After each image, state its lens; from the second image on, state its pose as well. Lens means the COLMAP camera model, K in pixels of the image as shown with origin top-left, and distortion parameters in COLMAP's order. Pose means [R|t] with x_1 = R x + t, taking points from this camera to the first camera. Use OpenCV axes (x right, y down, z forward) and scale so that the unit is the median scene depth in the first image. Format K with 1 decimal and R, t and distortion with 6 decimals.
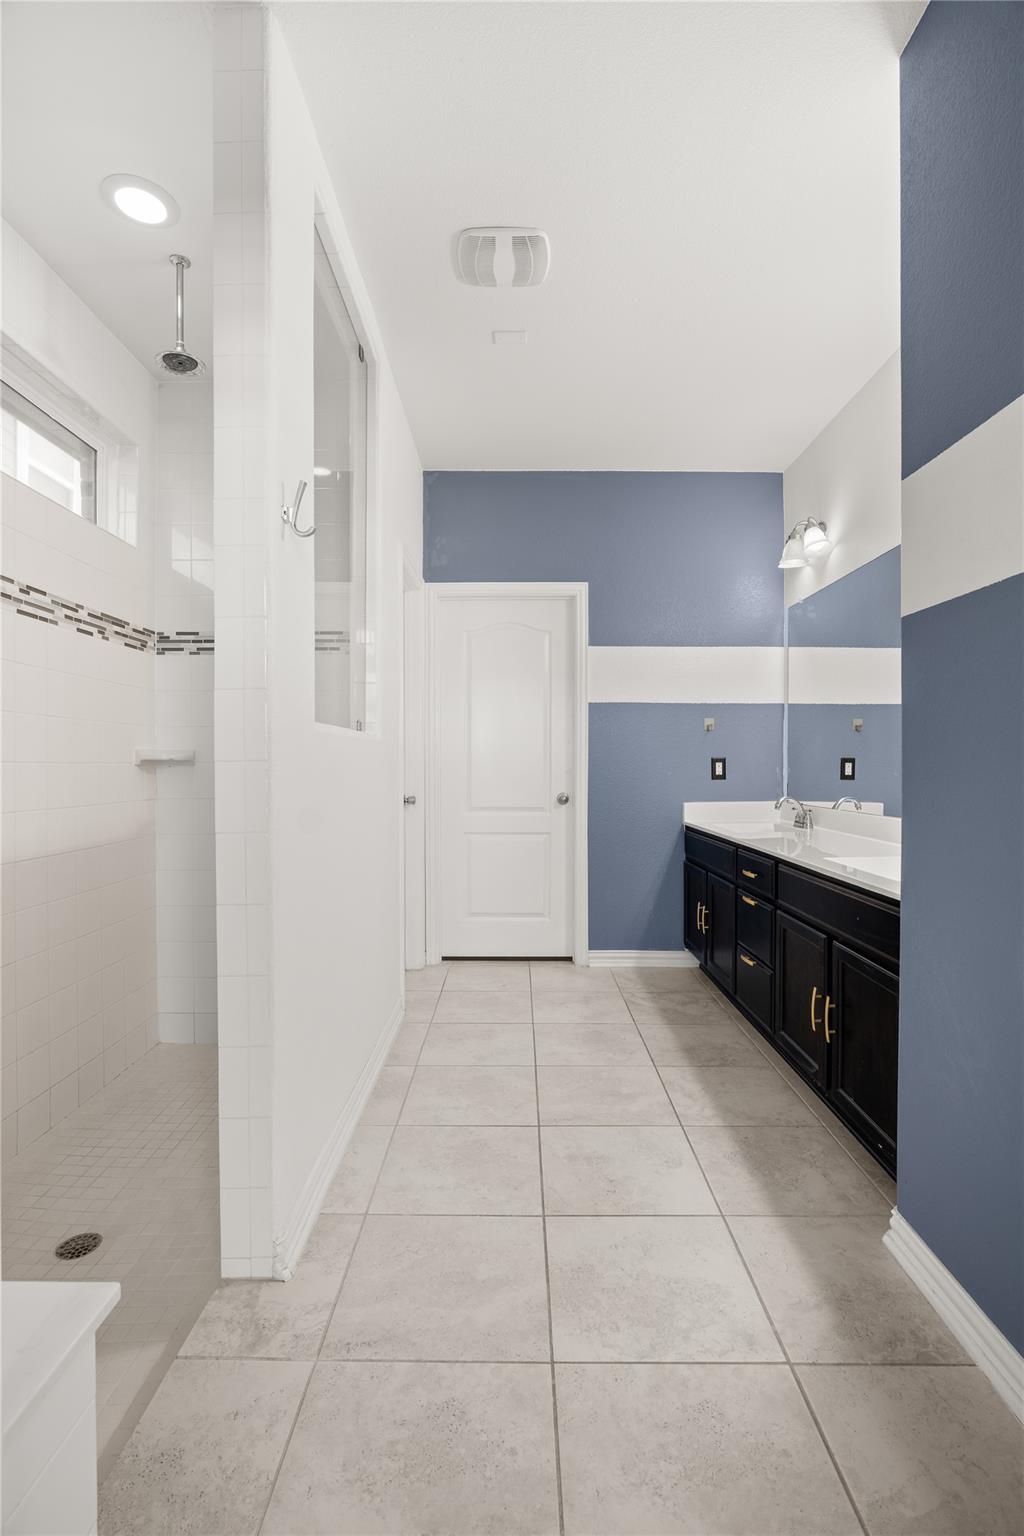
lens RADIAL K [[723.3, 0, 510.9], [0, 723.3, 767.4], [0, 0, 1]] dist [-0.014588, 0.000827]
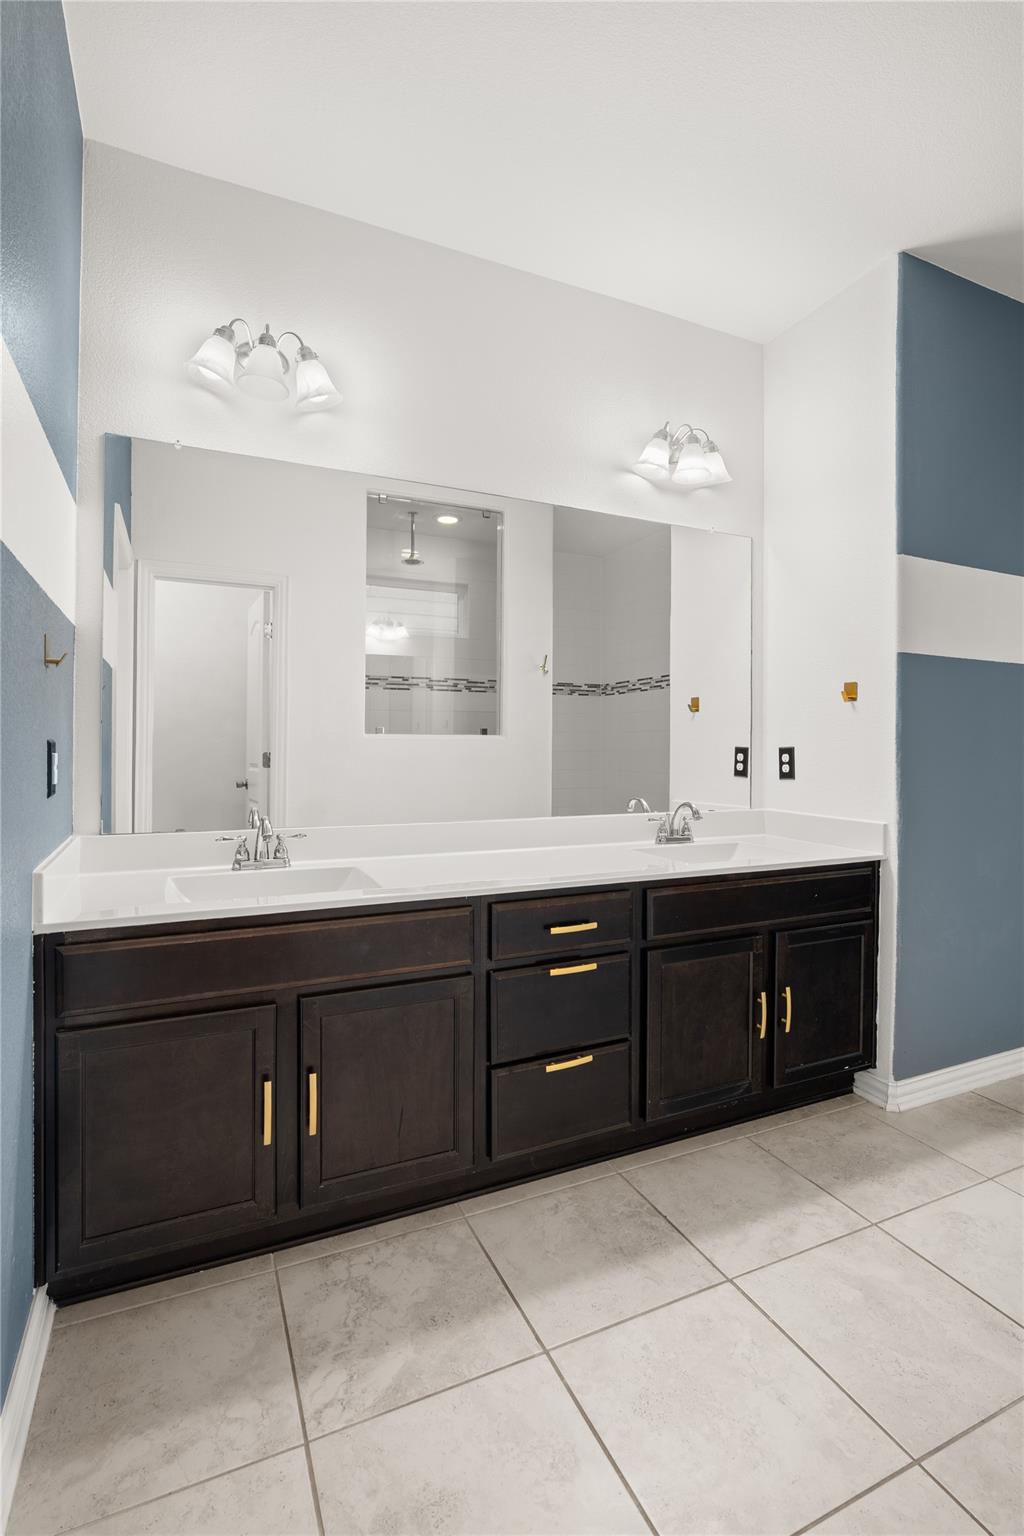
lens RADIAL K [[723.3, 0, 509.3], [0, 723.3, 763.9], [0, 0, 1]] dist [-0.014588, 0.000827]
pose [[-0.426002, -0.012280, 0.904639, -0.240471], [-0.001523, 0.999916, 0.012856, -0.007863], [-0.904721, 0.004099, -0.425985, 1.400107]]
